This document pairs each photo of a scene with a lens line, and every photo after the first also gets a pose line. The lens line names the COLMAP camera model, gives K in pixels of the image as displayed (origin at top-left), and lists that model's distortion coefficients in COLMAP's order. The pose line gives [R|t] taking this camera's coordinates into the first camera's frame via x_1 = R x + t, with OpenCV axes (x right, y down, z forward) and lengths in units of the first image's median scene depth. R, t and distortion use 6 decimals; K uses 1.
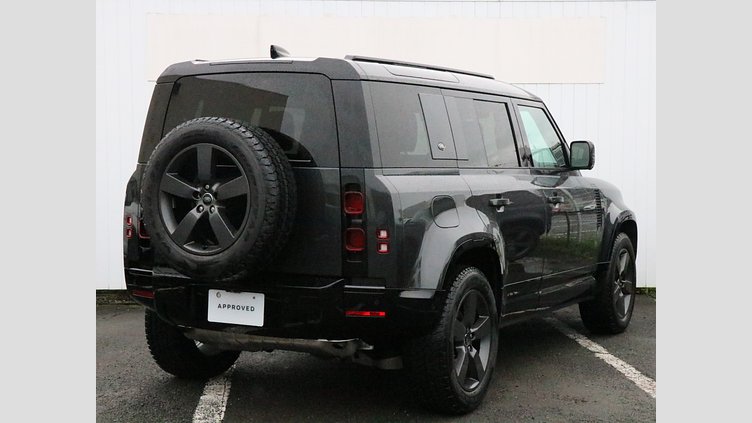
lens RADIAL K [[1228.0, 0, 375.8], [0, 1228.0, 169.6], [0, 0, 1]] dist [-0.016296, 0.067961]
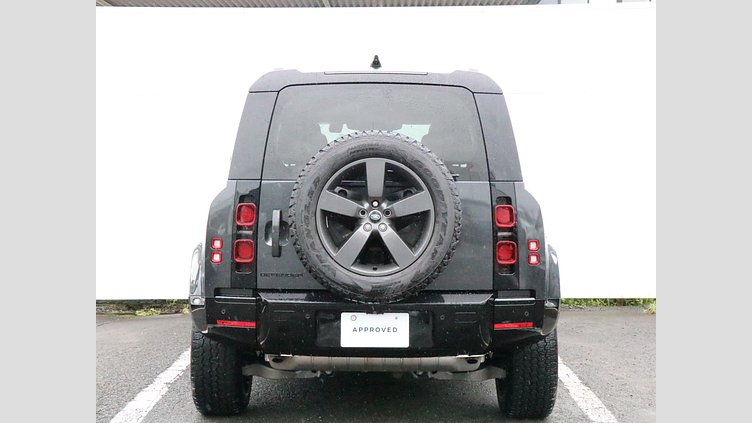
lens RADIAL K [[1228.0, 0, 375.8], [0, 1228.0, 169.6], [0, 0, 1]] dist [-0.016296, 0.067961]
pose [[0.885451, -0.012115, 0.464574, -0.577967], [0.015996, 0.999862, -0.004414, -0.008195], [-0.464457, 0.011339, 0.885523, 0.159958]]
